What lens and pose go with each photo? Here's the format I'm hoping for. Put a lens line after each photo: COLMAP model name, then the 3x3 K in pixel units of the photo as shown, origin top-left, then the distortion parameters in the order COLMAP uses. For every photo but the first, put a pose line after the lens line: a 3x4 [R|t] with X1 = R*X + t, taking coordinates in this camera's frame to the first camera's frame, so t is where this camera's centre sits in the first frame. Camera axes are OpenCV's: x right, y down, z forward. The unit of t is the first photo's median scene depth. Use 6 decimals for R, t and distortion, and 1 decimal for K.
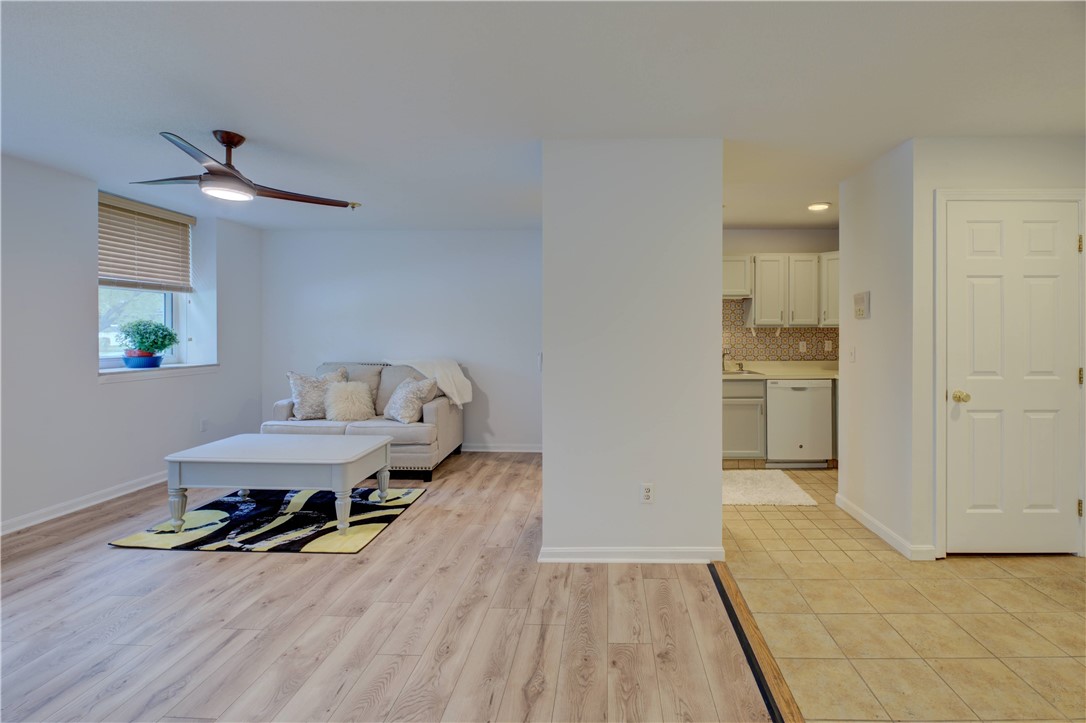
lens RADIAL K [[446.0, 0, 587.6], [0, 446.0, 334.9], [0, 0, 1]] dist [-0.001275, -0.002691]
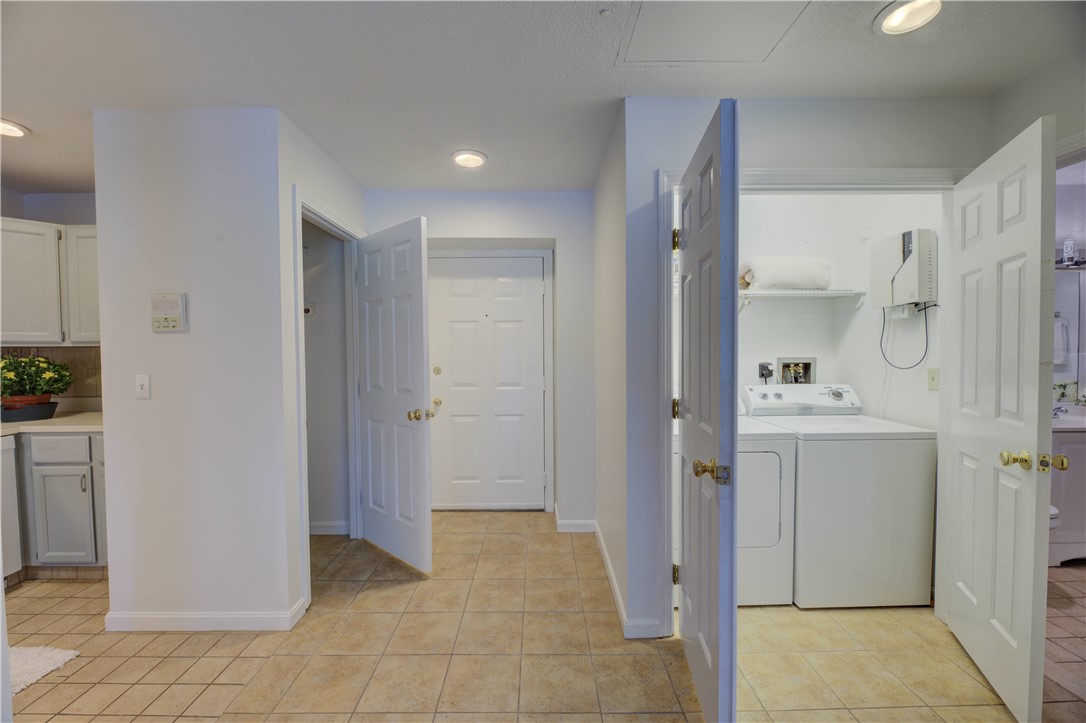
lens RADIAL K [[446.0, 0, 547.5], [0, 446.0, 364.6], [0, 0, 1]] dist [-0.001275, -0.002691]
pose [[-0.034035, -0.030396, 0.998958, -0.088306], [0.018120, 0.999354, 0.031026, 0.001668], [-0.999256, 0.019157, -0.033463, 0.528479]]
